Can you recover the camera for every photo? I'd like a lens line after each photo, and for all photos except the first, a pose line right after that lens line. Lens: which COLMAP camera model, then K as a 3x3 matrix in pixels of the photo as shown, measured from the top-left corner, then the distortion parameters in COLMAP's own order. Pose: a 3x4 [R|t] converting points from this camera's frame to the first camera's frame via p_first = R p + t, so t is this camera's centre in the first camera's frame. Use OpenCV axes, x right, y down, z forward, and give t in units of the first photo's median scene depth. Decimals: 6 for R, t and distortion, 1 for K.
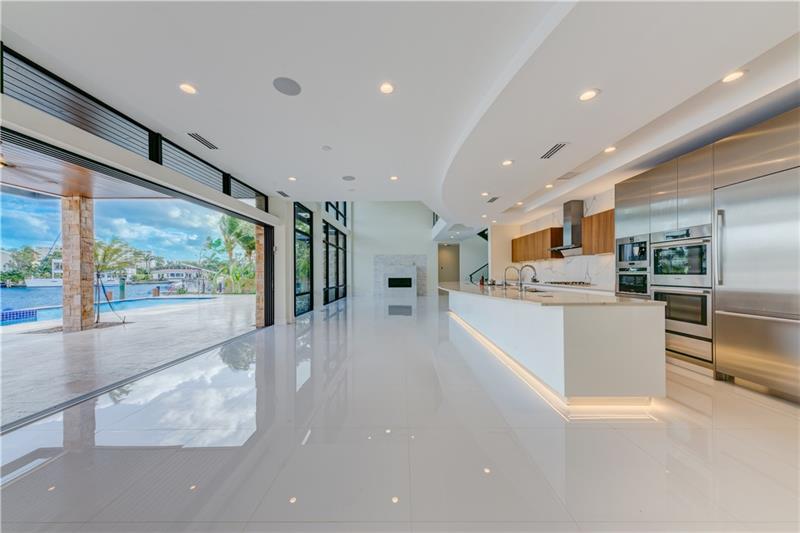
lens RADIAL K [[275.0, 0, 403.4], [0, 275.0, 271.8], [0, 0, 1]] dist [0.004020, -0.000569]
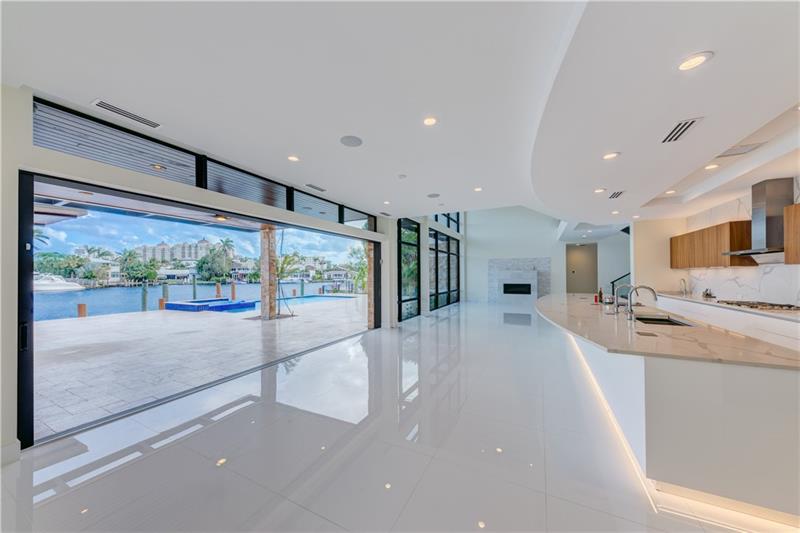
lens RADIAL K [[275.0, 0, 401.1], [0, 275.0, 270.4], [0, 0, 1]] dist [0.004020, -0.000569]
pose [[0.888100, -0.003928, -0.459634, 0.119496], [0.003009, 0.999992, -0.002731, -0.038096], [0.459641, 0.001042, 0.888104, 0.011028]]
